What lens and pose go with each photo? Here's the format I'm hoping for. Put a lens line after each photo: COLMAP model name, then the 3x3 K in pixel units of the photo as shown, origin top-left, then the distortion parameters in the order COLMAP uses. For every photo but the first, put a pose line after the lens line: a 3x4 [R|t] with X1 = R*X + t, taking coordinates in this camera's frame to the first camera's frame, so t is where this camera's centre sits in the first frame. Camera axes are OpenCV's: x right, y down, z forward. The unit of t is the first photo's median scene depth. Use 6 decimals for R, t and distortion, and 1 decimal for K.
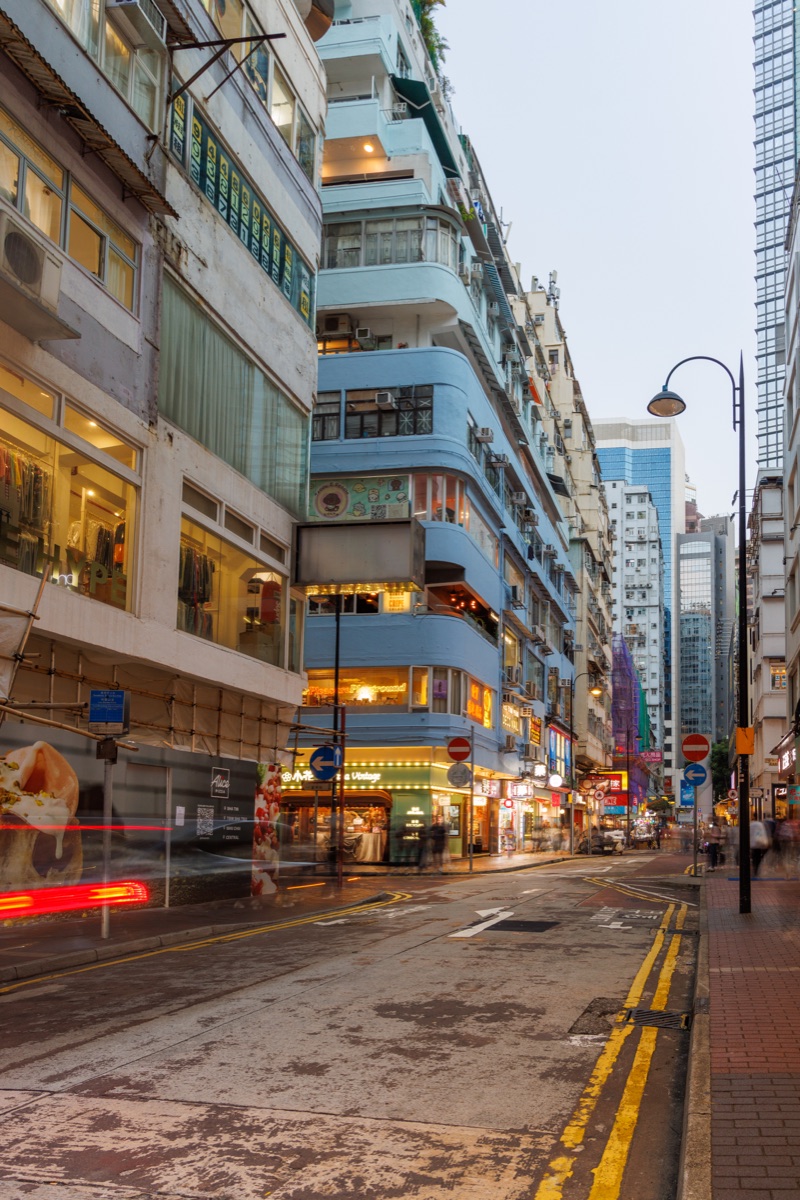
lens RADIAL K [[1634.4, 0, 400.0], [0, 1634.4, 600.0], [0, 0, 1]] dist [-0.016603, -0.031402]
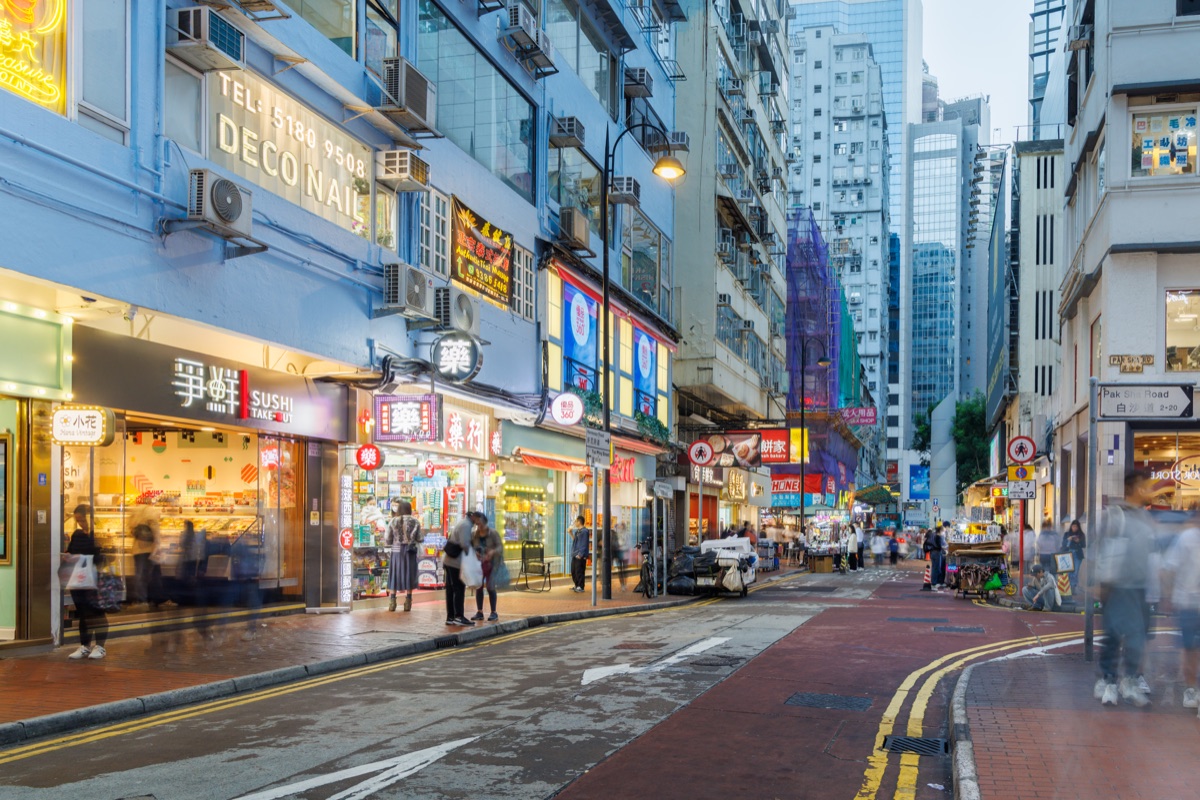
lens RADIAL K [[1634.4, 0, 600.0], [0, 1634.4, 400.0], [0, 0, 1]] dist [-0.016603, -0.031402]
pose [[0.999747, 0.005607, -0.021798, 0.054745], [-0.004266, 0.998123, 0.061097, 0.041676], [0.022099, -0.060988, 0.997894, 0.301088]]
